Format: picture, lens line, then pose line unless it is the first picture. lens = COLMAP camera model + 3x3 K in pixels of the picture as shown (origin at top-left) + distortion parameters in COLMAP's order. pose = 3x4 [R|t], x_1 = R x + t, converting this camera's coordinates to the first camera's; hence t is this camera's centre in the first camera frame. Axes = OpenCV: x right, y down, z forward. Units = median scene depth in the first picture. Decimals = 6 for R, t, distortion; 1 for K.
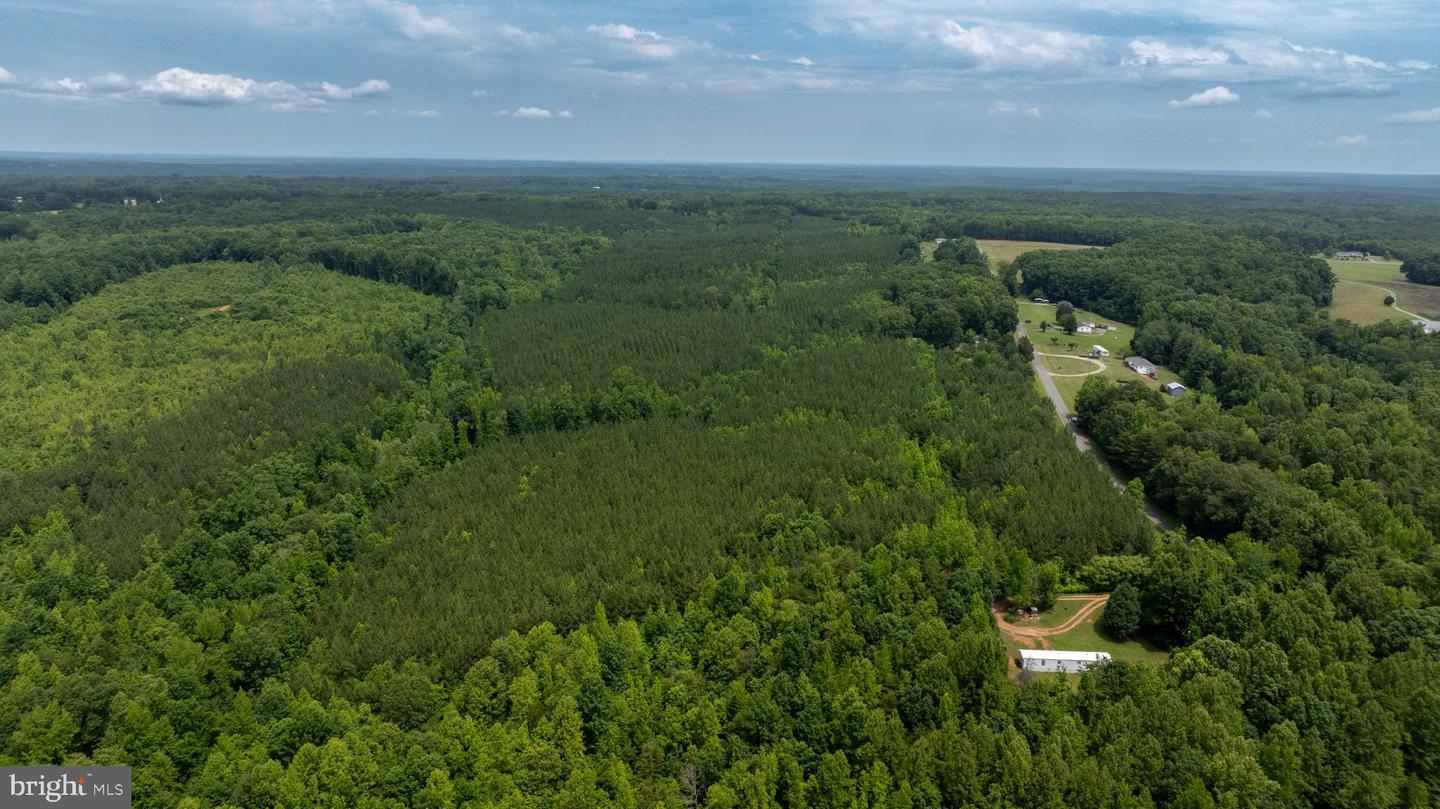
lens RADIAL K [[1015.3, 0, 722.9], [0, 1015.3, 408.1], [0, 0, 1]] dist [-0.040243, 0.040802]
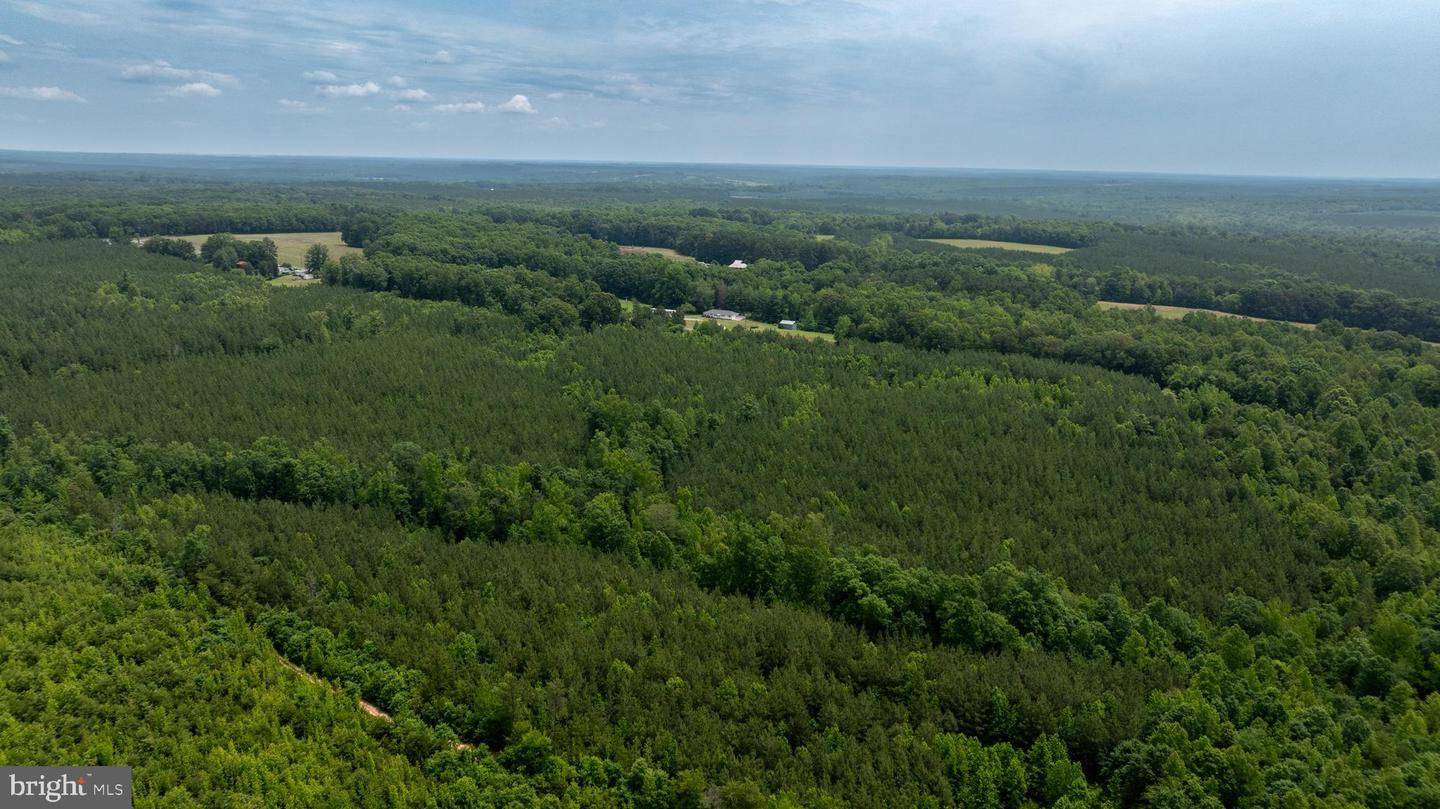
lens RADIAL K [[1015.3, 0, 722.0], [0, 1015.3, 390.1], [0, 0, 1]] dist [-0.040243, 0.040802]
pose [[0.376624, -0.212261, 0.901720, -0.446984], [0.206976, 0.968069, 0.141431, -0.079203], [-0.902948, 0.133368, 0.408531, 0.304932]]
